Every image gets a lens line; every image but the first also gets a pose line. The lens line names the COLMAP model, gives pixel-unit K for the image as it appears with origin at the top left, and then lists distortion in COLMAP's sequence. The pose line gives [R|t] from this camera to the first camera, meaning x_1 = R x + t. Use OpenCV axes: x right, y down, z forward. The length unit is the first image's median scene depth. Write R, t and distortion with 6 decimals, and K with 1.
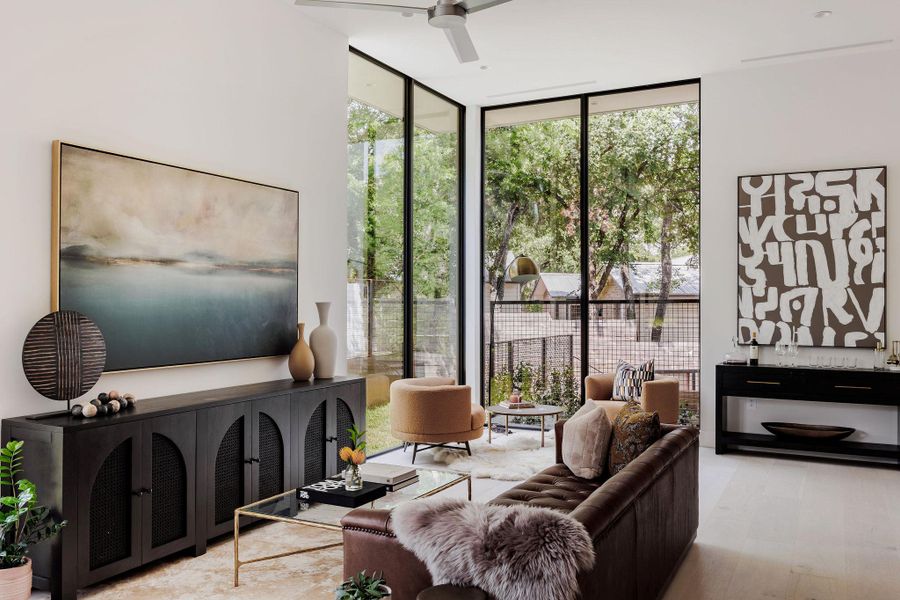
lens RADIAL K [[731.5, 0, 450.8], [0, 731.5, 299.4], [0, 0, 1]] dist [-0.000168, -0.009604]
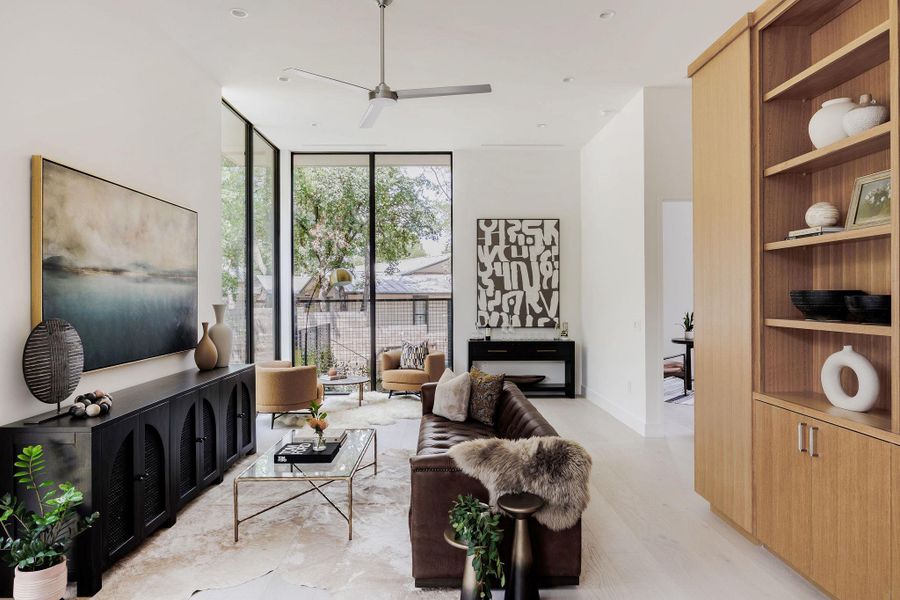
lens RADIAL K [[540.5, 0, 449.3], [0, 540.5, 298.1], [0, 0, 1]] dist [-0.001971, 0.002445]
pose [[0.879664, -0.006501, 0.475551, -0.225175], [0.003372, 0.999967, 0.007431, -0.010175], [-0.475584, -0.004933, 0.879657, 0.022812]]
